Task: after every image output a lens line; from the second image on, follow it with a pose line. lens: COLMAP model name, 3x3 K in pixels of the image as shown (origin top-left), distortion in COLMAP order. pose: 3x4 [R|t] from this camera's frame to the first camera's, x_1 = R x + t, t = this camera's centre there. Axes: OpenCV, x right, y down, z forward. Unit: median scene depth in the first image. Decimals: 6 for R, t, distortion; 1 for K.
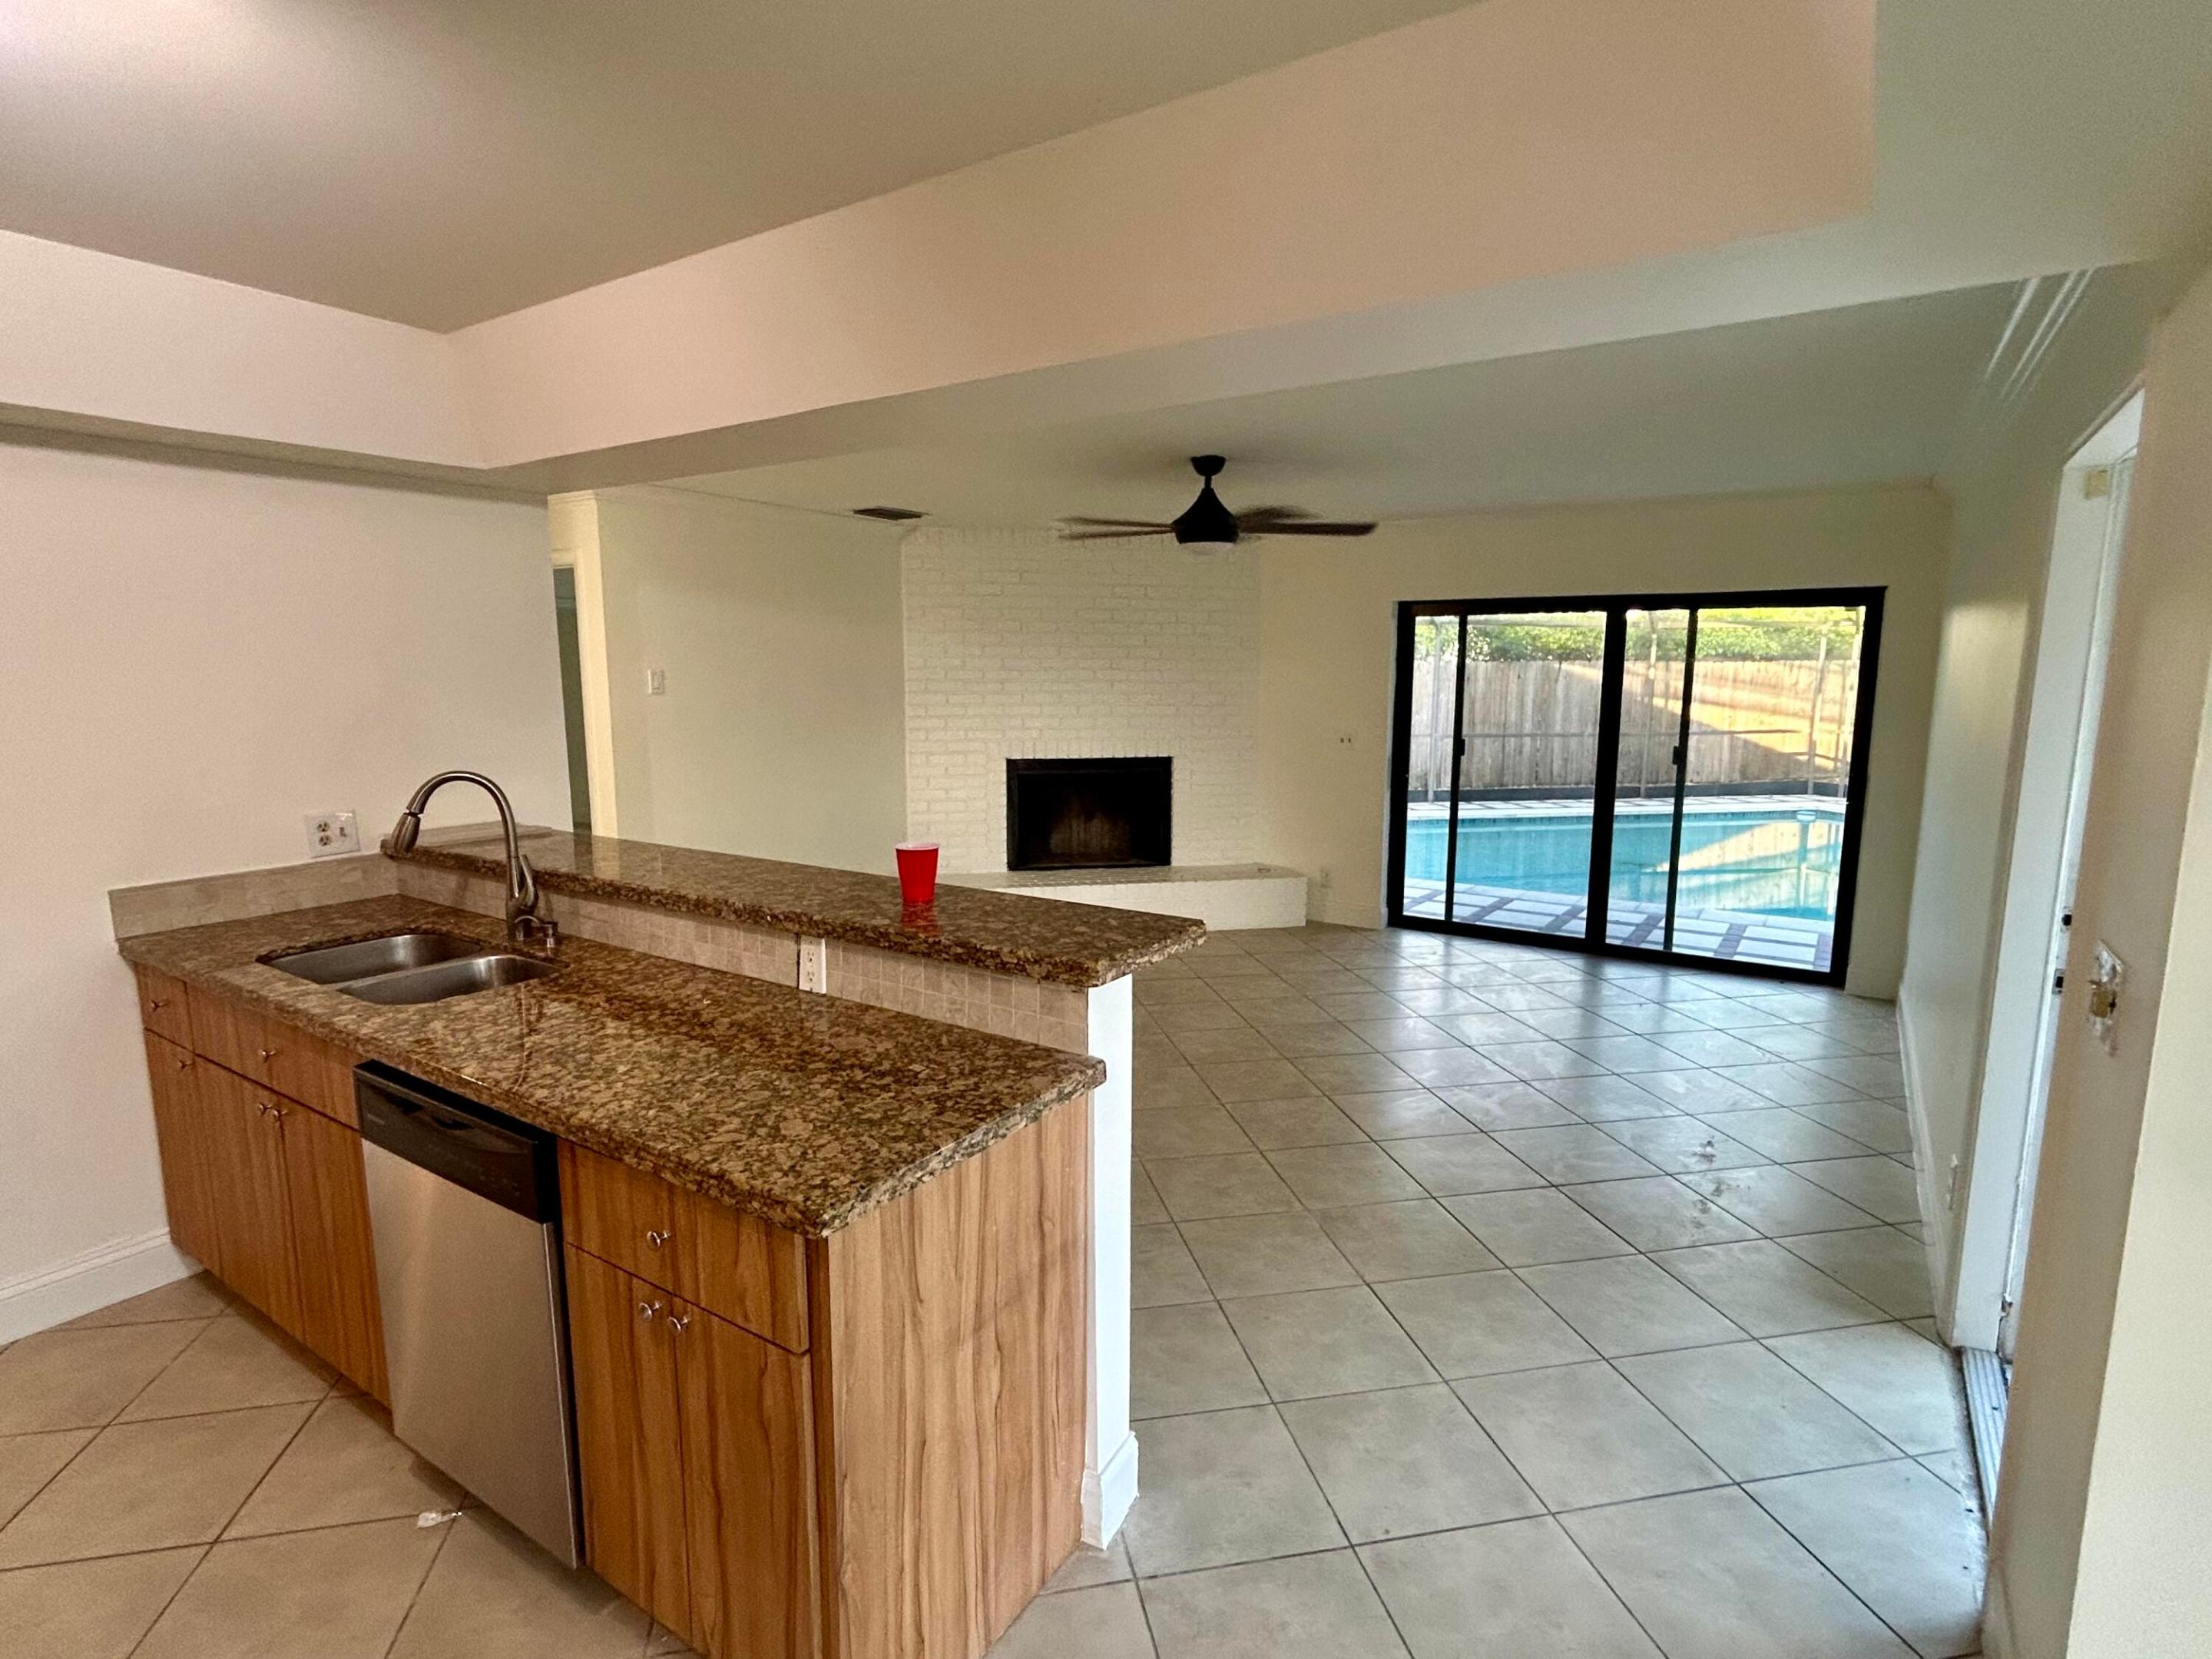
lens RADIAL K [[1115.2, 0, 1096.9], [0, 1115.2, 823.4], [0, 0, 1]] dist [-0.007333, -0.000432]
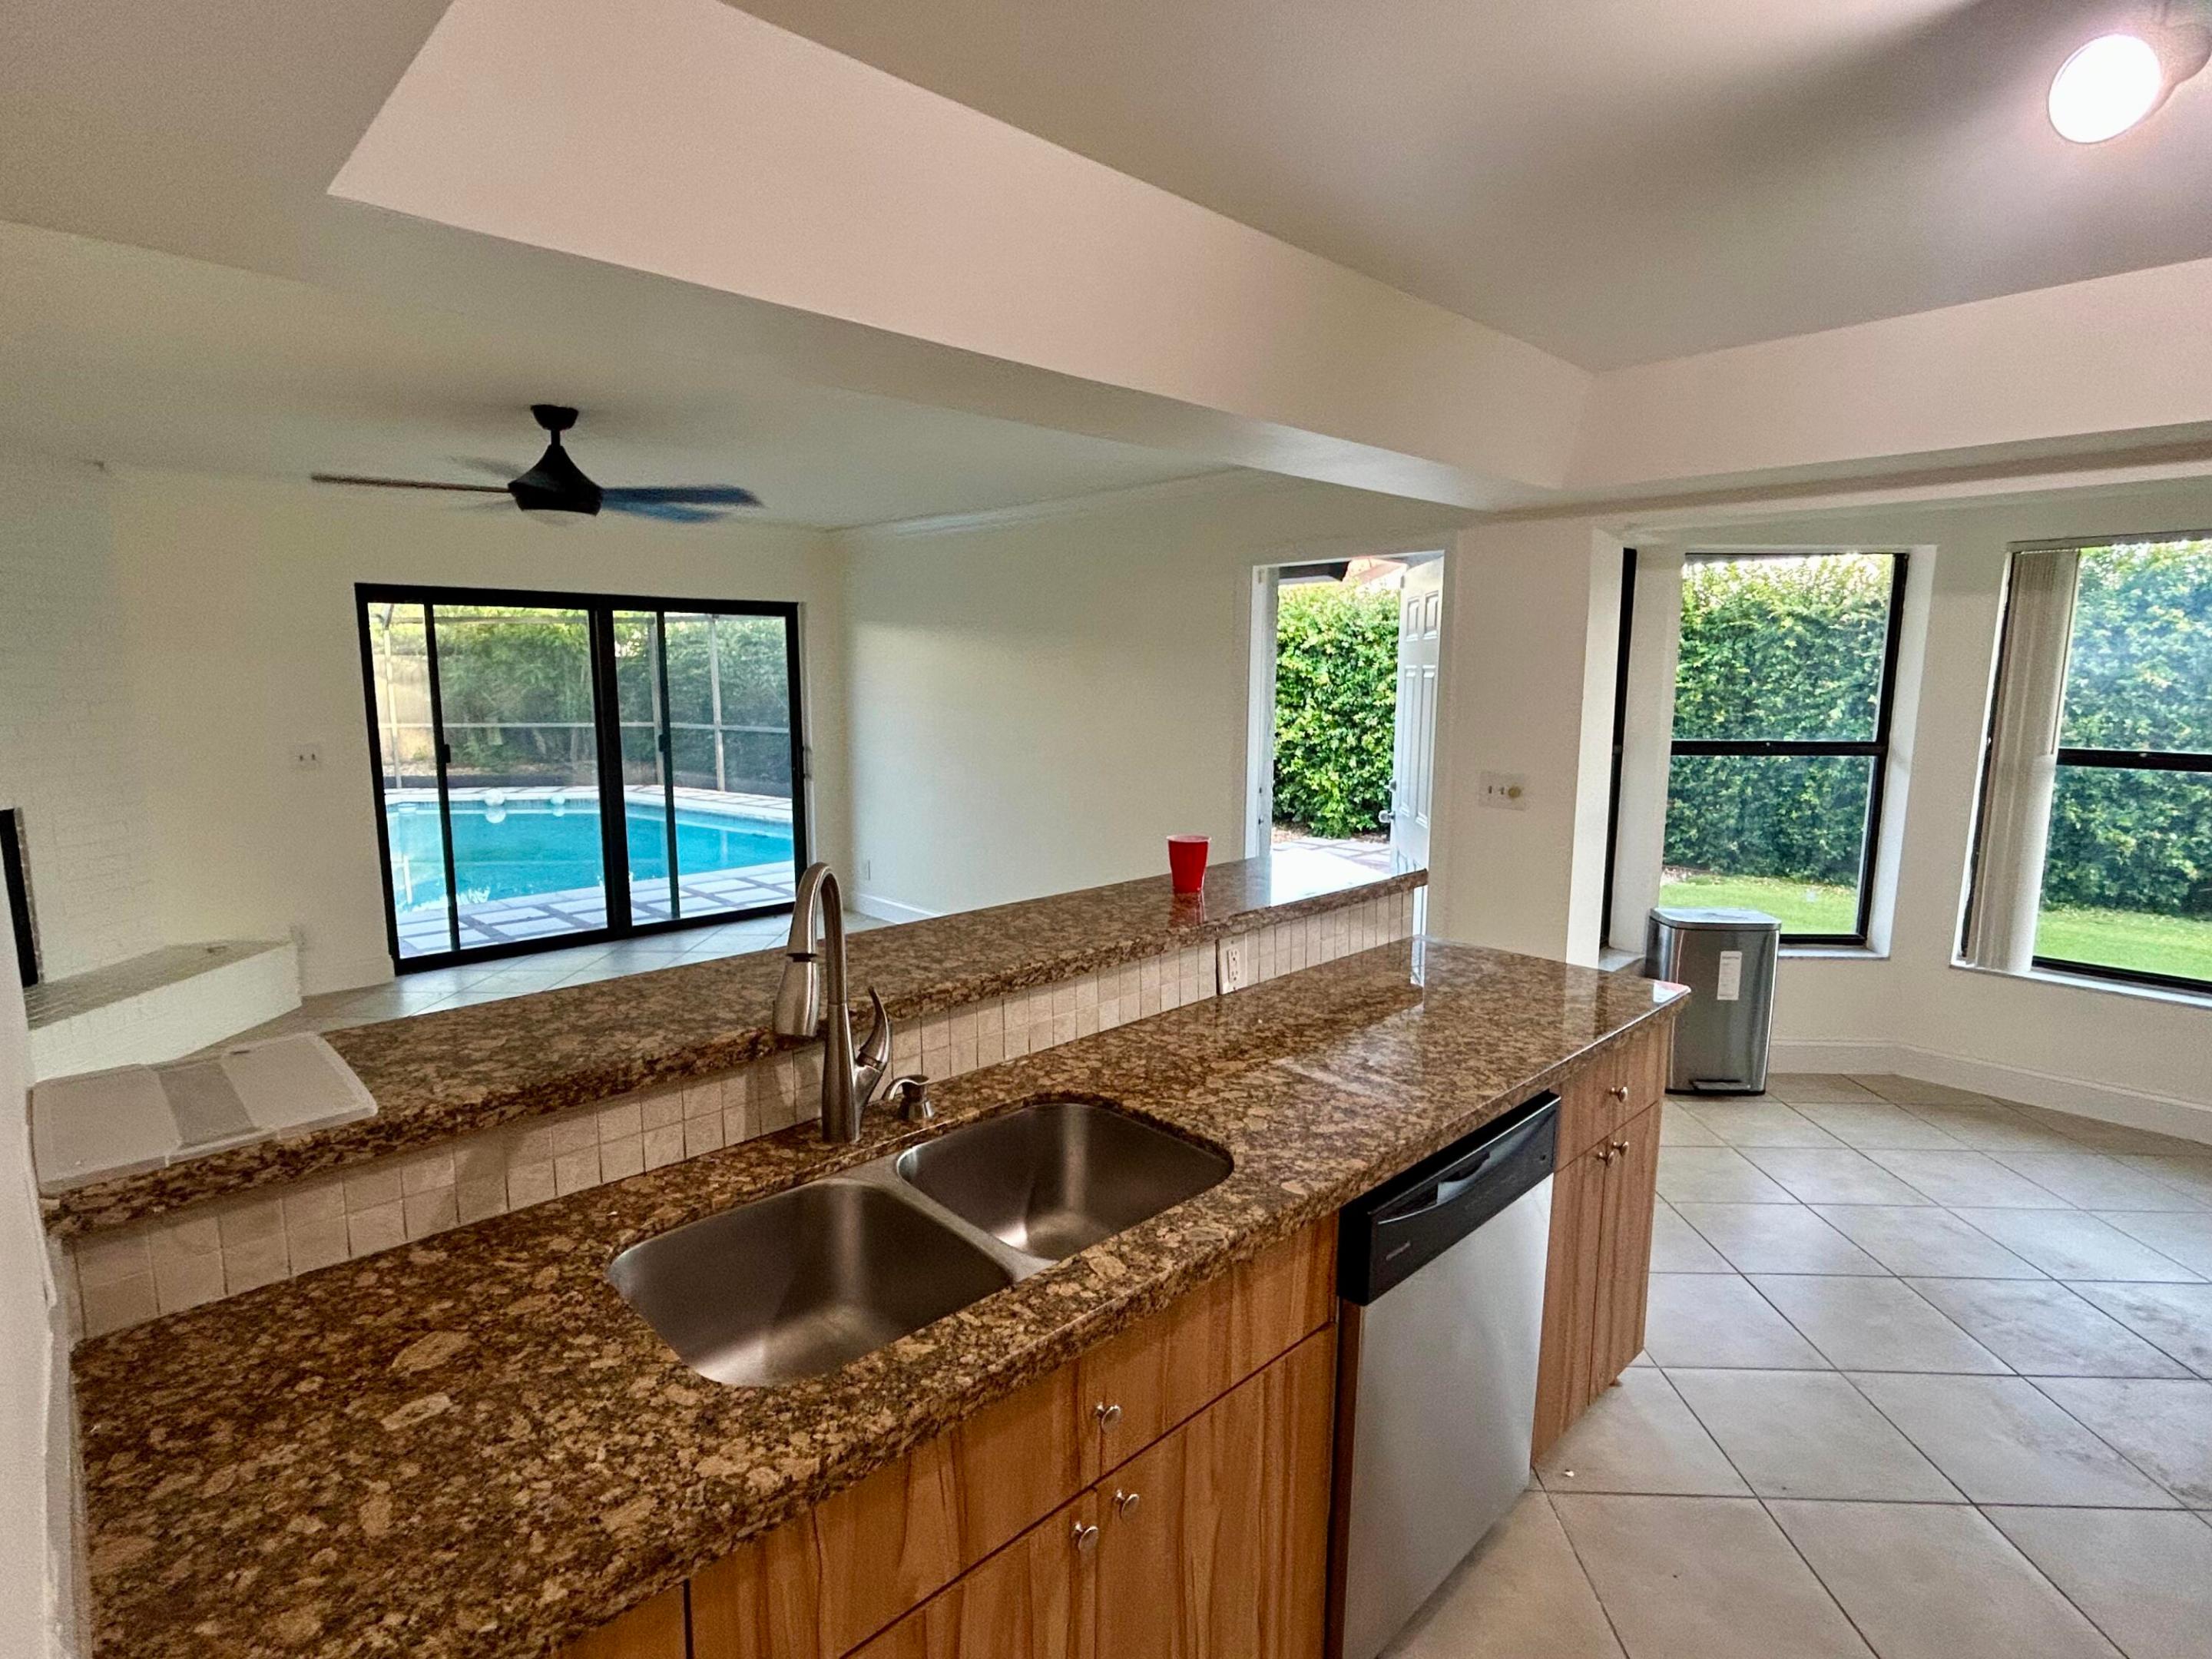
lens RADIAL K [[1115.2, 0, 1100.3], [0, 1115.2, 827.3], [0, 0, 1]] dist [-0.007333, -0.000432]
pose [[0.204167, -0.141478, 0.968659, -1.126432], [0.133615, 0.984269, 0.115595, -0.114683], [-0.969775, 0.105826, 0.219859, 0.801503]]
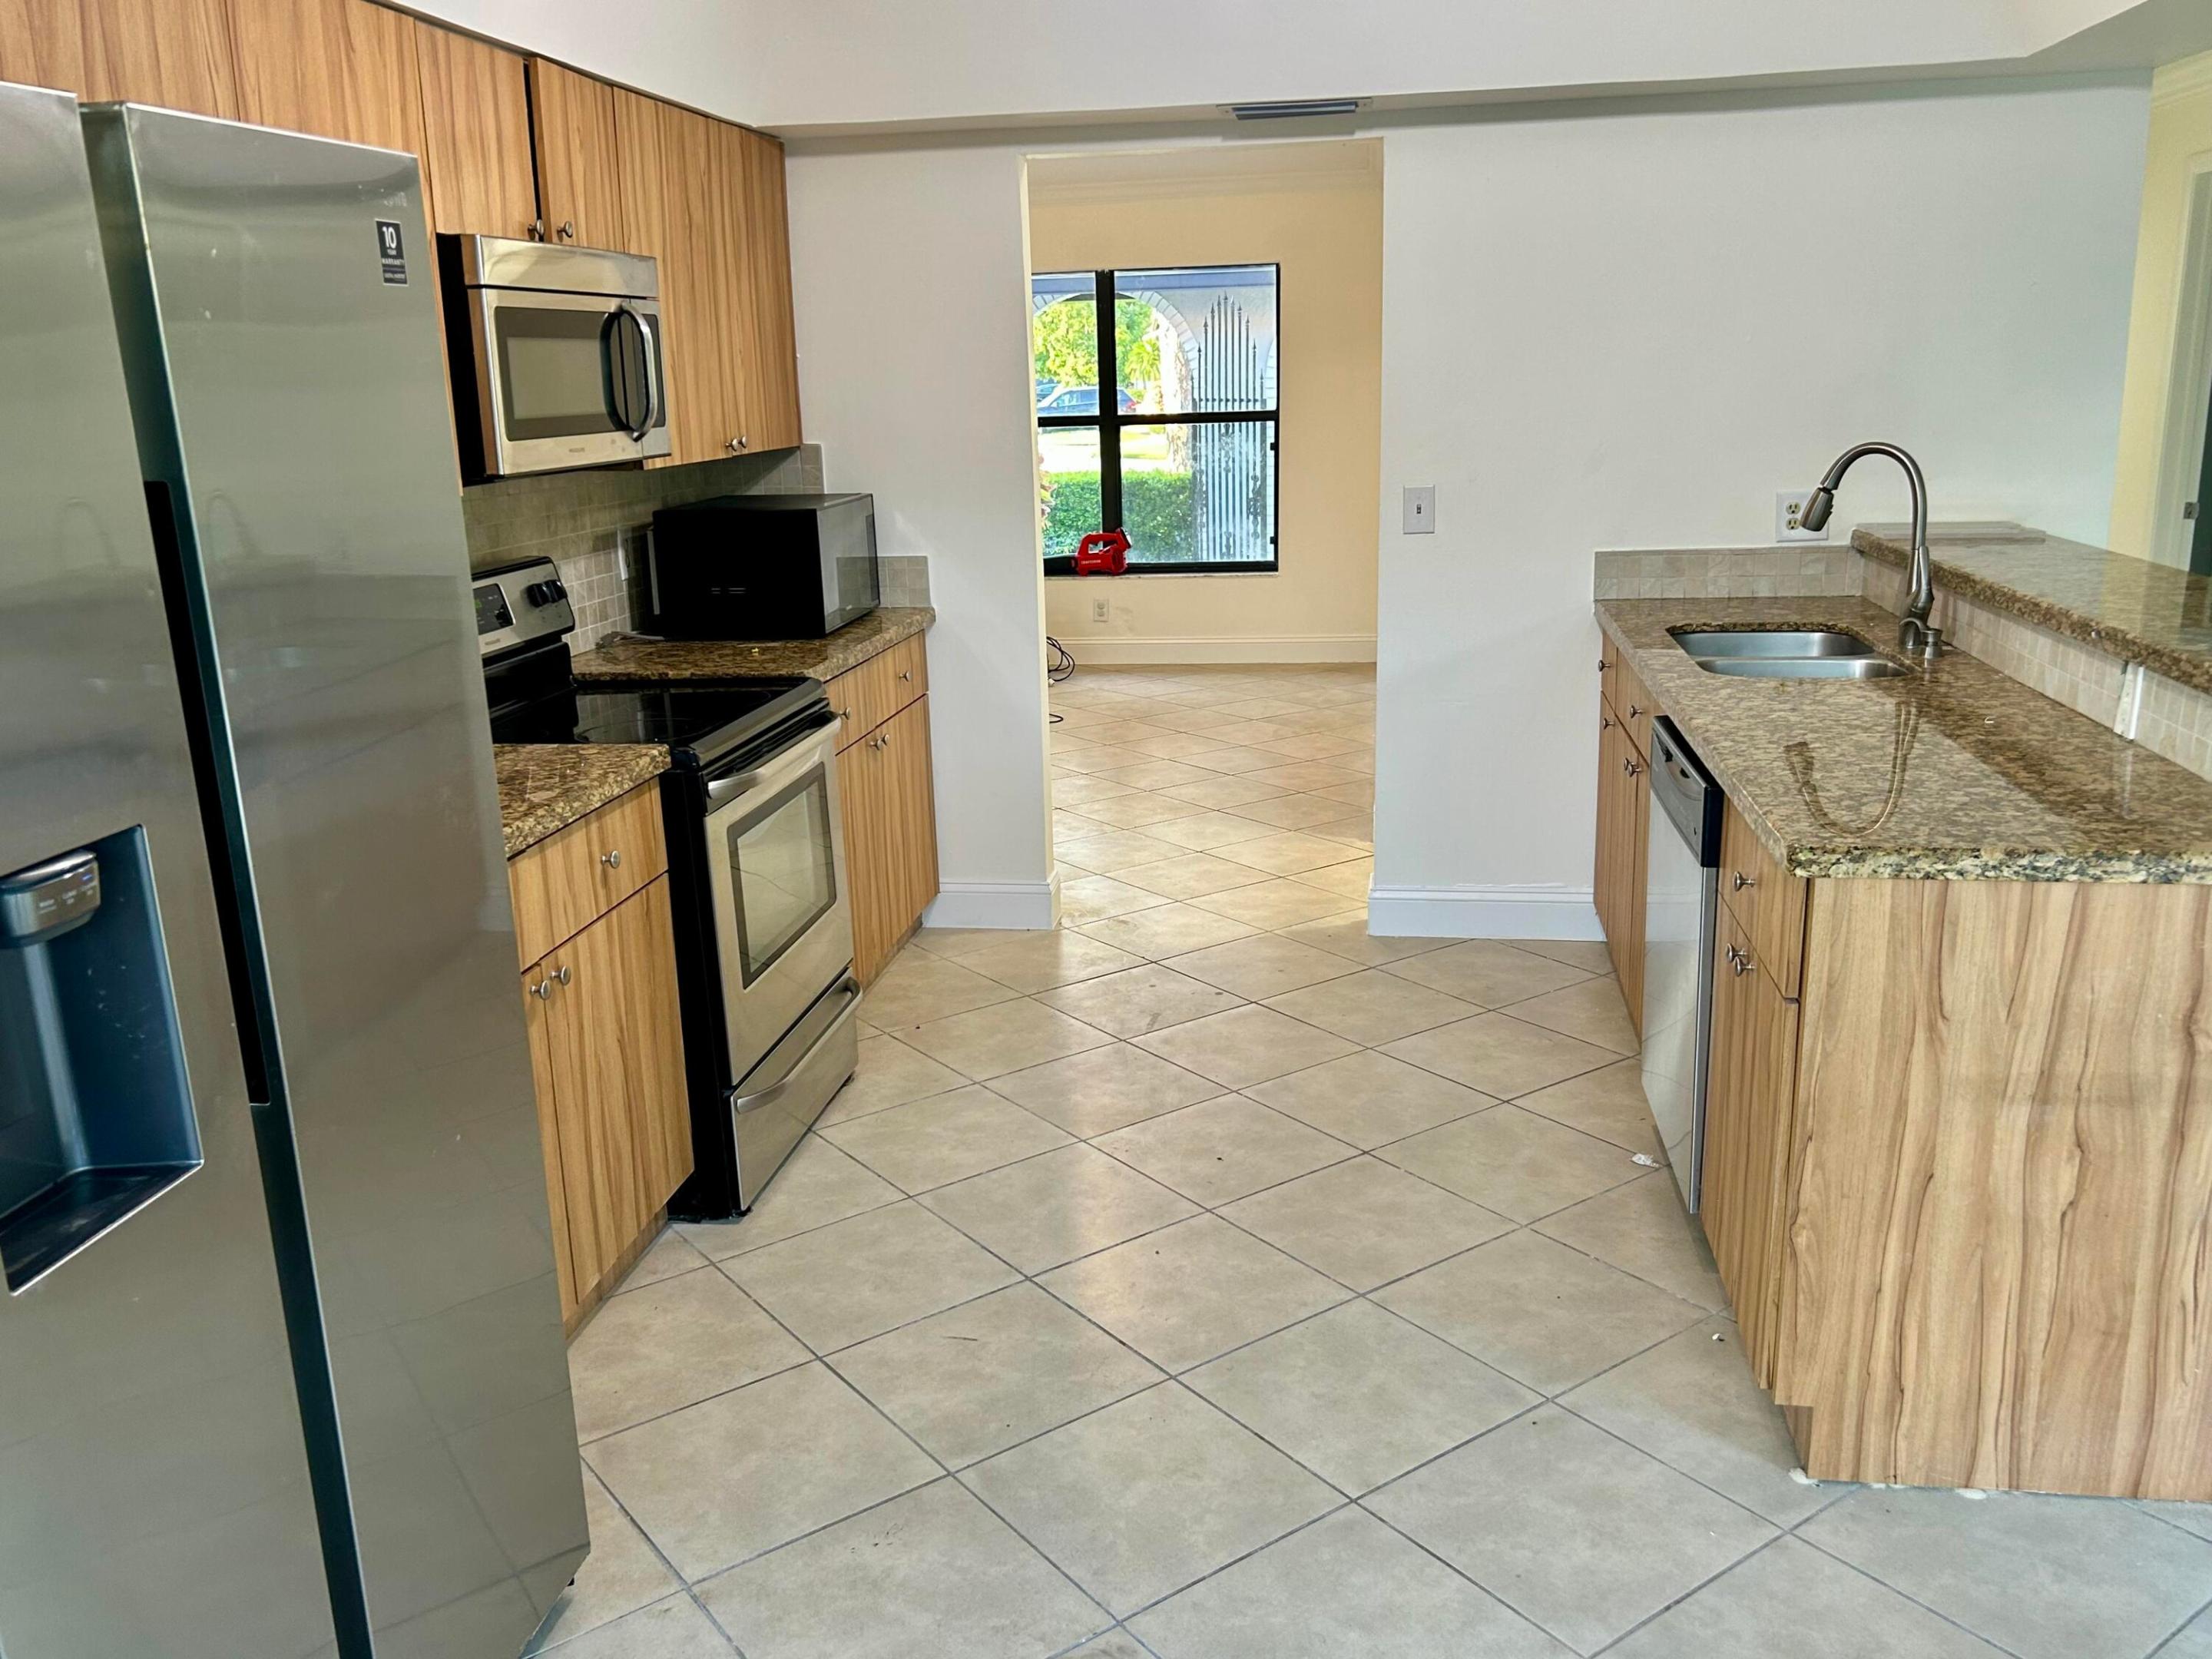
lens RADIAL K [[1828.5, 0, 1109.6], [0, 1828.5, 828.2], [0, 0, 1]] dist [0.012657, 0.006452]
pose [[0.420335, 0.211960, -0.882265, 0.508202], [-0.099734, 0.977234, 0.187260, 0.039540], [0.901871, 0.009280, 0.431905, -0.157886]]
